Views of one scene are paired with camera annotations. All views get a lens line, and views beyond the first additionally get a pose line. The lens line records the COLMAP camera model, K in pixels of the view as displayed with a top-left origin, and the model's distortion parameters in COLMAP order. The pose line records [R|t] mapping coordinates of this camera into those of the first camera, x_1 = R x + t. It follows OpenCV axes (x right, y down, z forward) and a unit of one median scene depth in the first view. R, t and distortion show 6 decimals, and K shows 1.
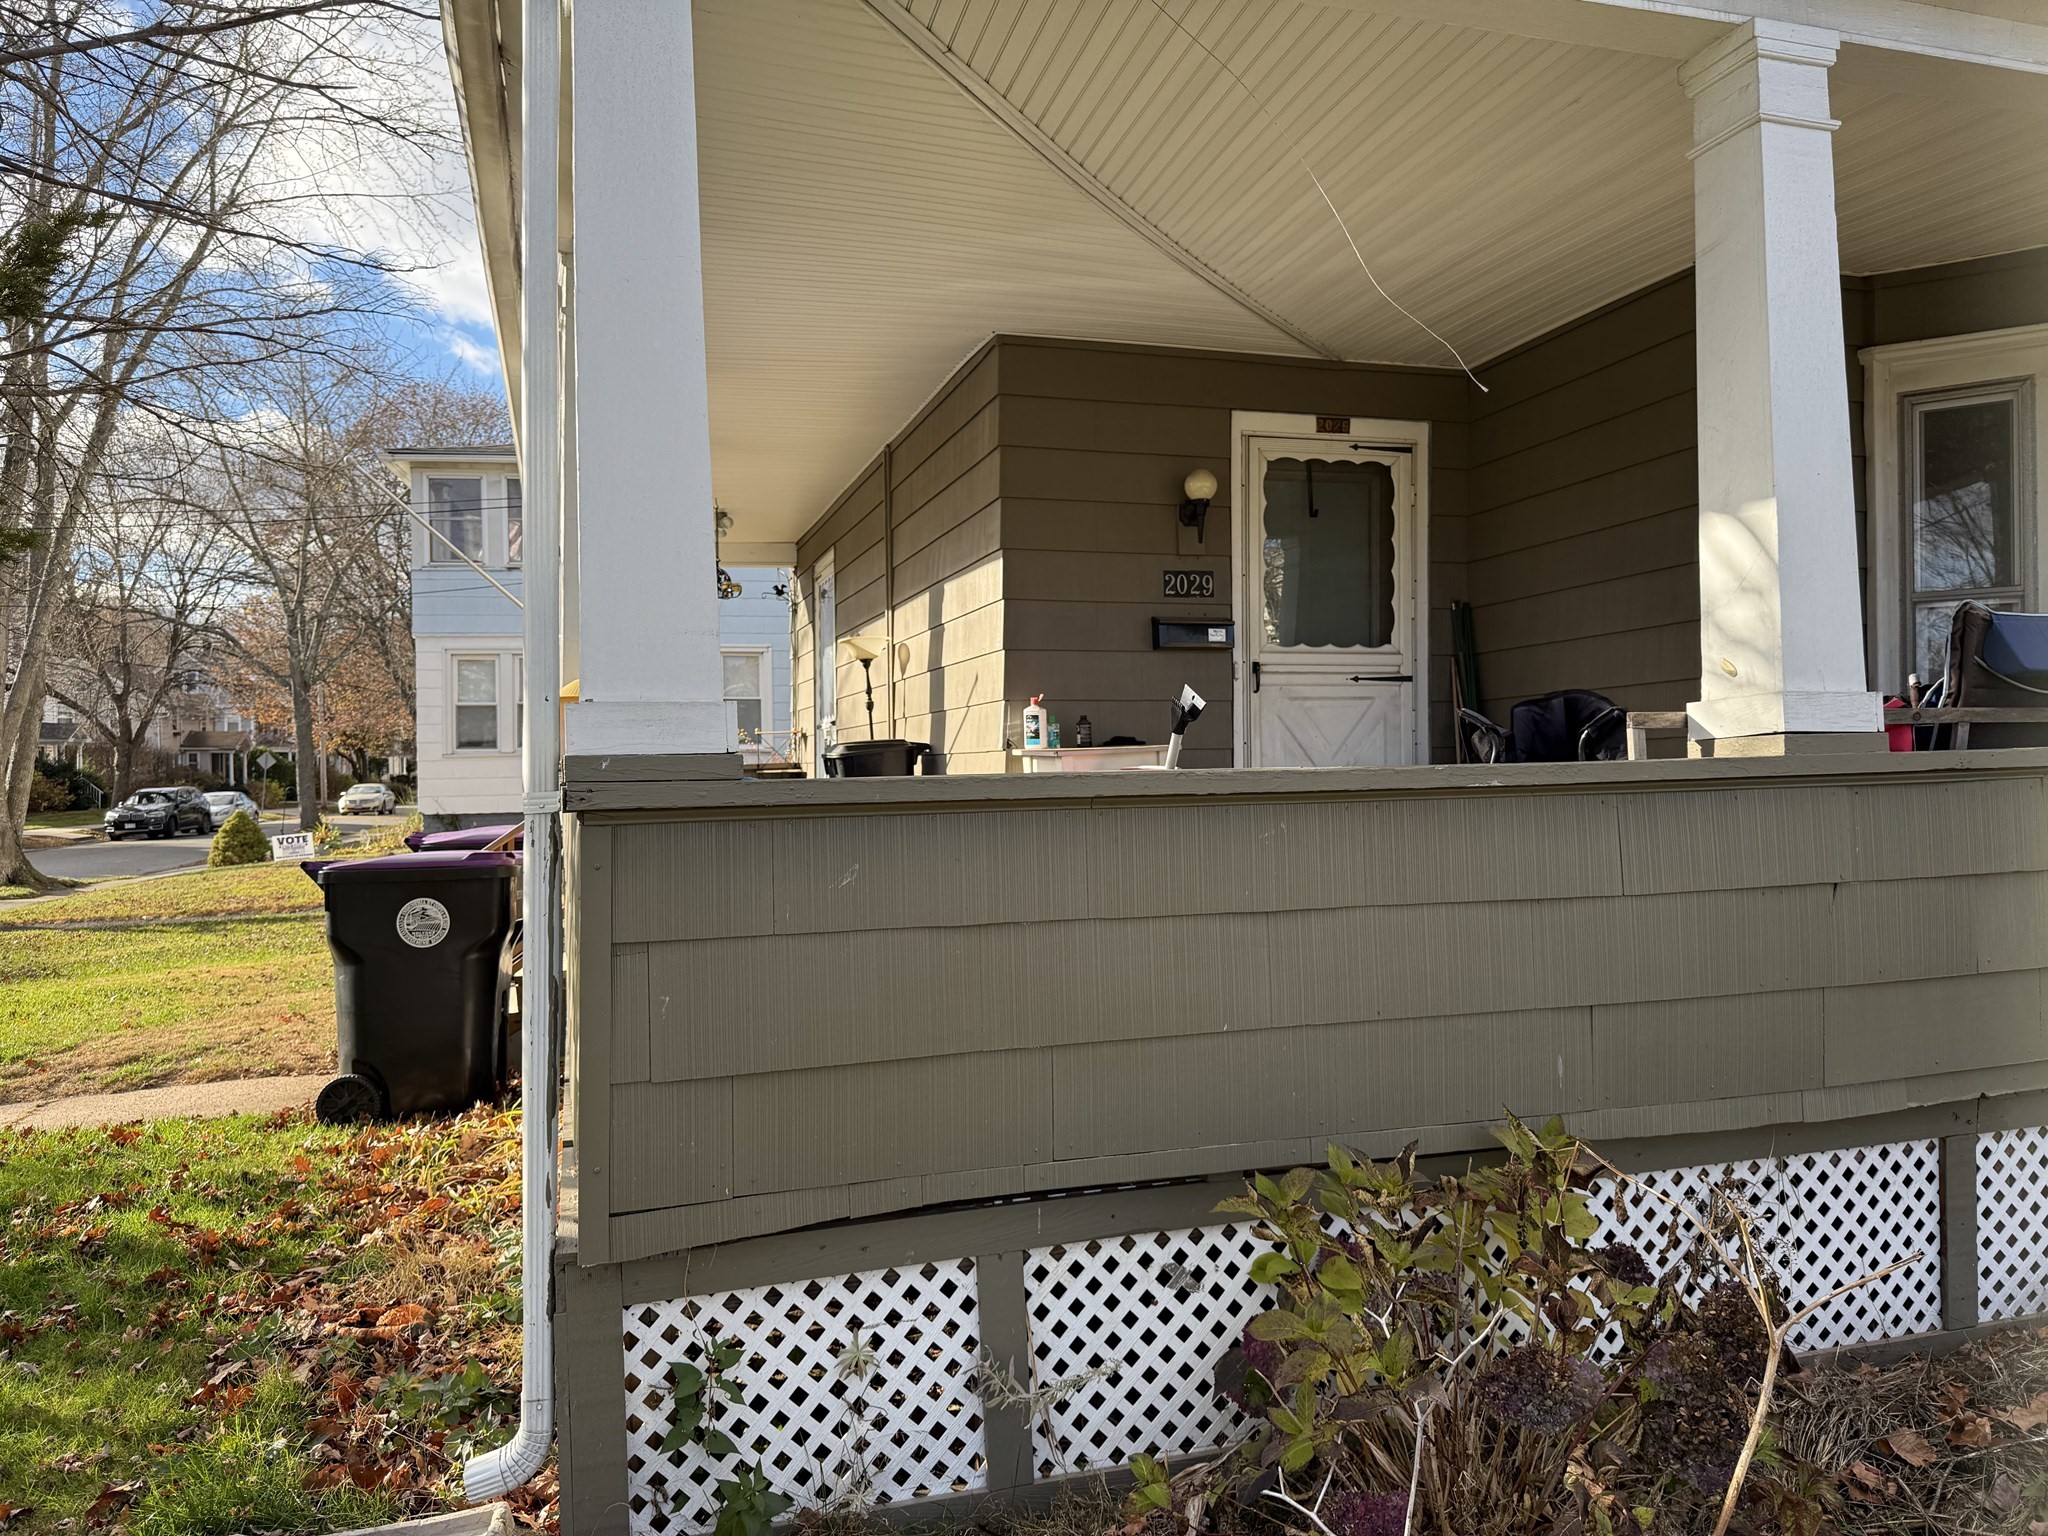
lens RADIAL K [[1420.9, 0, 1024.0], [0, 1420.9, 768.0], [0, 0, 1]] dist [0.150735, -0.246529]
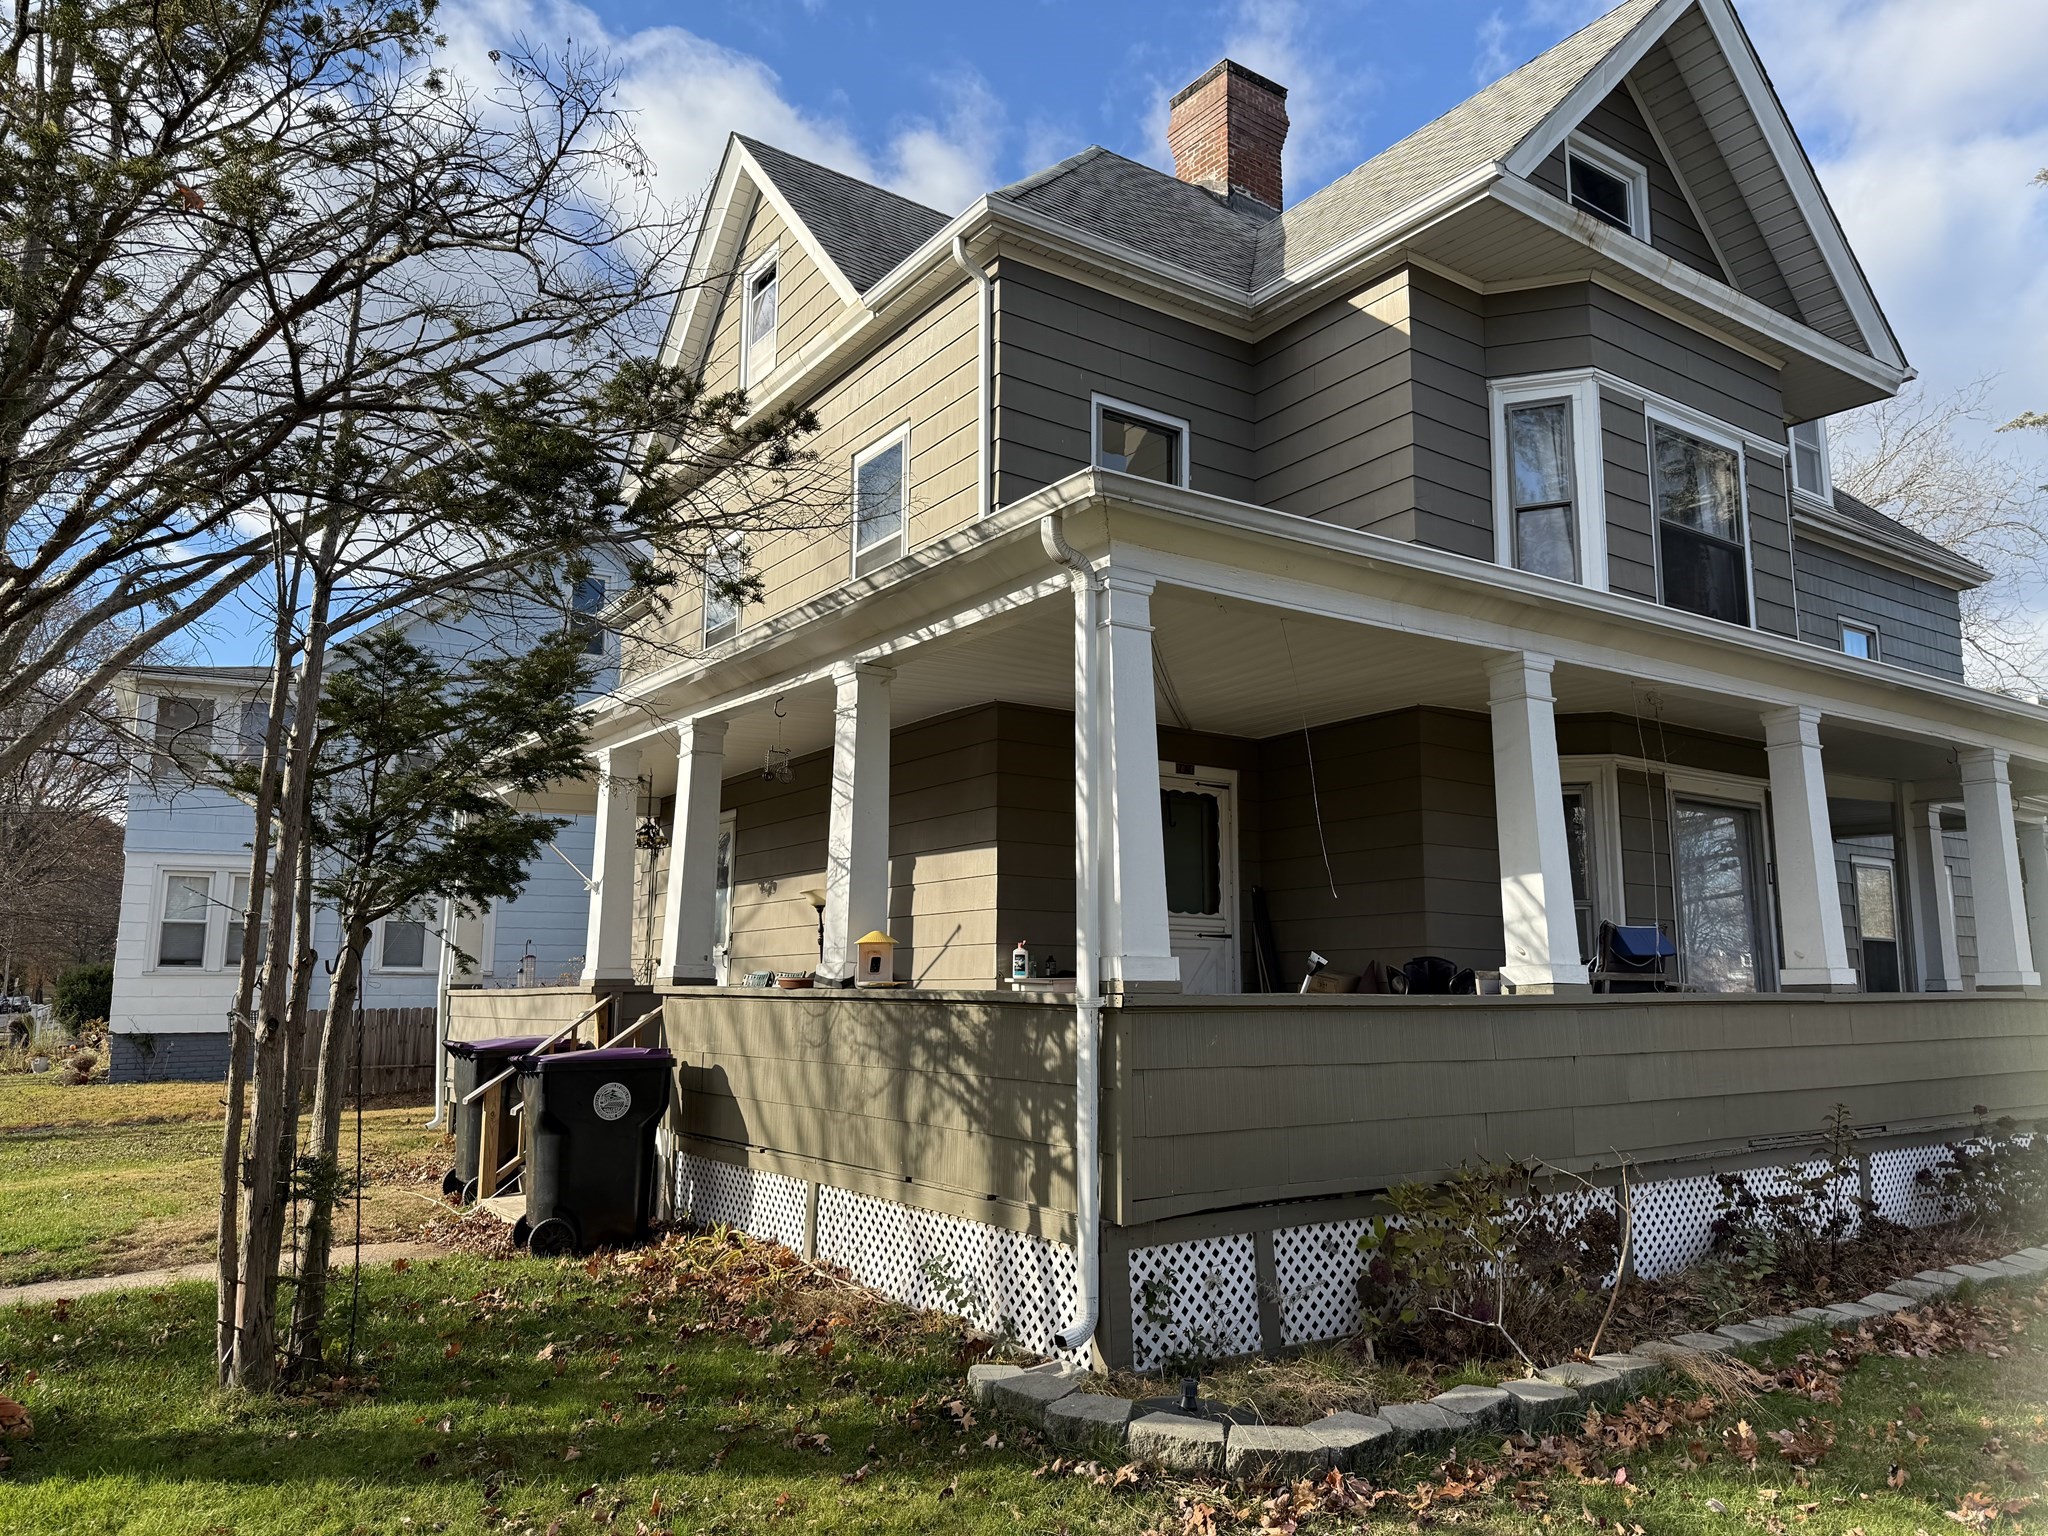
lens RADIAL K [[1420.9, 0, 1024.0], [0, 1420.9, 768.0], [0, 0, 1]] dist [0.150735, -0.246529]
pose [[0.951114, 0.065799, 0.301748, -0.964407], [-0.017187, 0.986804, -0.161007, 0.020188], [-0.308360, 0.147950, 0.939694, -0.890547]]
